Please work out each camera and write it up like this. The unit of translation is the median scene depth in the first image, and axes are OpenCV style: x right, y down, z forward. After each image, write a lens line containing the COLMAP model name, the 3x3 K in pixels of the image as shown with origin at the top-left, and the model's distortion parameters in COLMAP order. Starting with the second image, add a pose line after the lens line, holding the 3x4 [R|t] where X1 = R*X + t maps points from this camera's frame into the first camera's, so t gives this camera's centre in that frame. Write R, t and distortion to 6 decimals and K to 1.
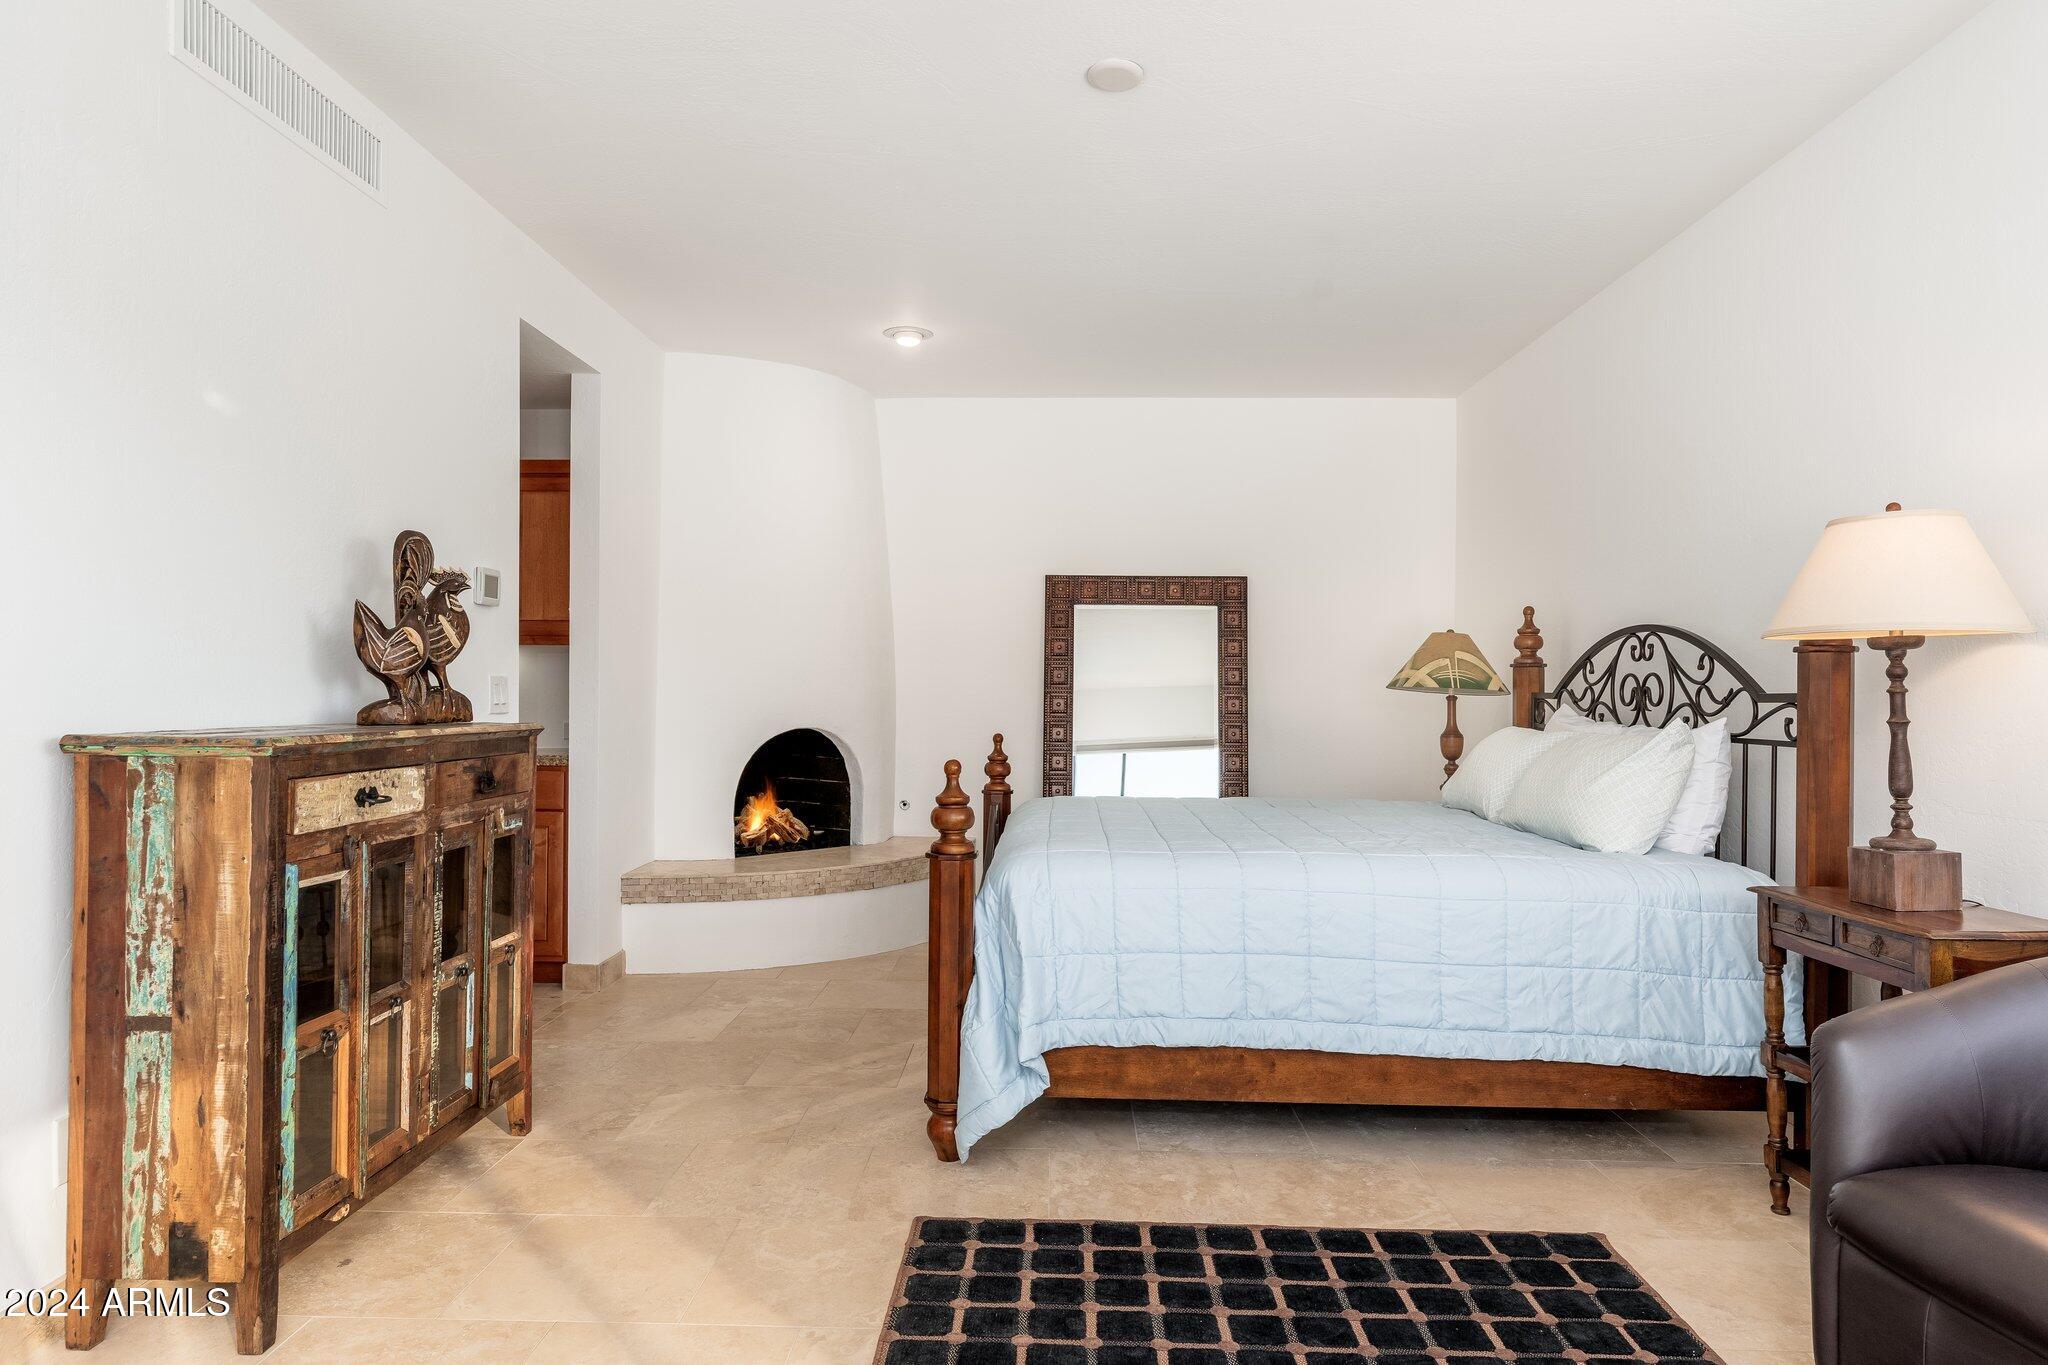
lens RADIAL K [[1228.1, 0, 1021.6], [0, 1228.1, 689.5], [0, 0, 1]] dist [0.002280, -0.001021]
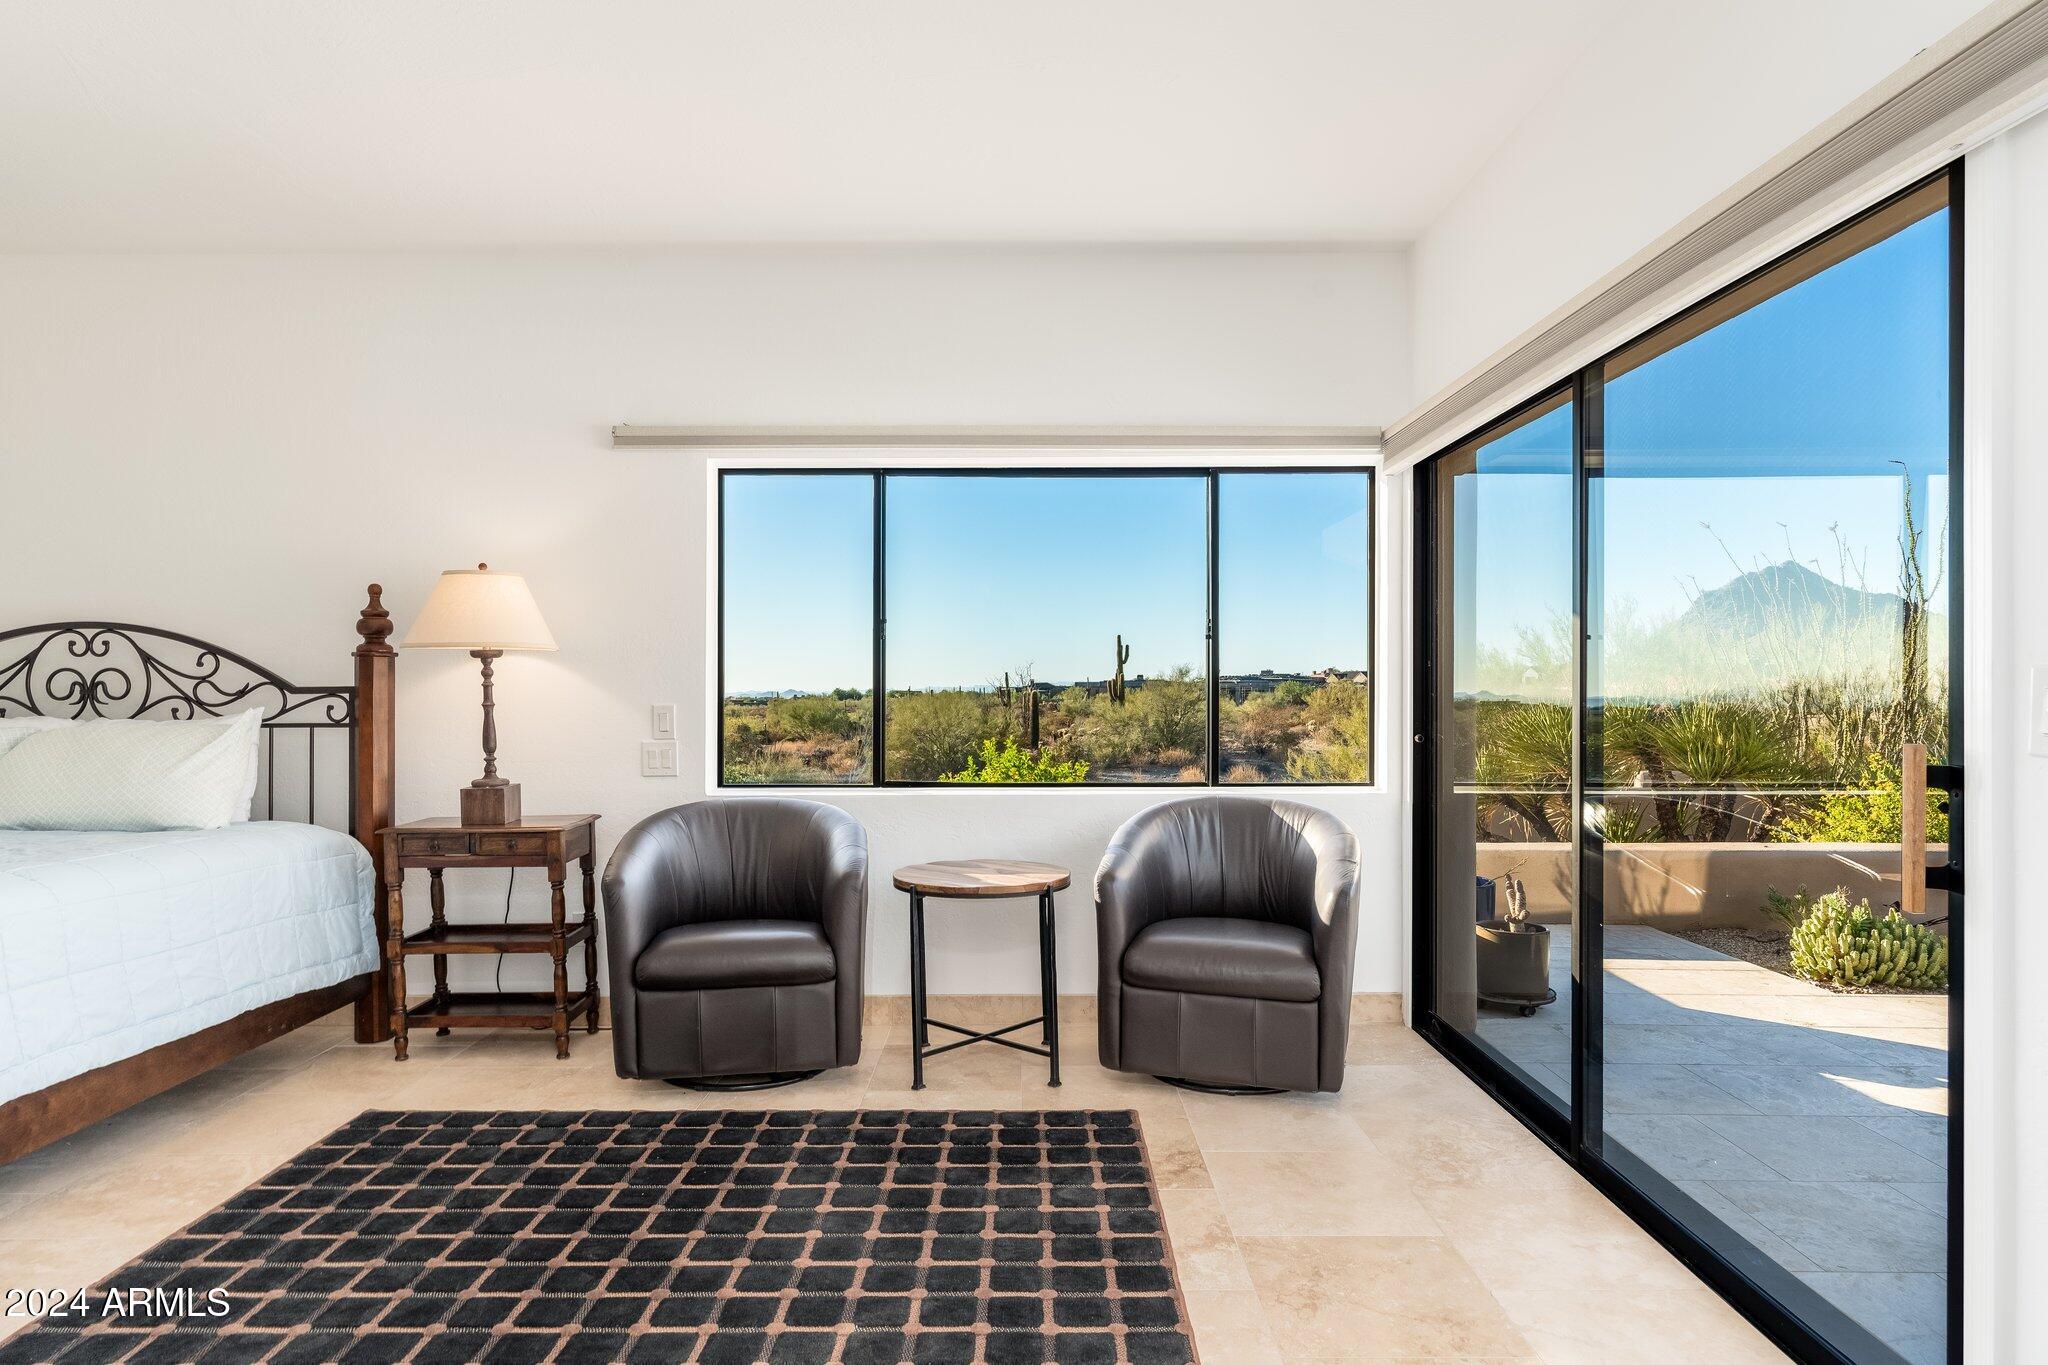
lens RADIAL K [[1205.8, 0, 1024.0], [0, 1205.8, 682.5], [0, 0, 1]] dist [0.001990, 0.000988]
pose [[-0.037439, -0.007335, 0.999272, -0.714819], [0.000399, 0.999973, 0.007356, -0.010760], [-0.999299, 0.000674, -0.037435, 0.320239]]
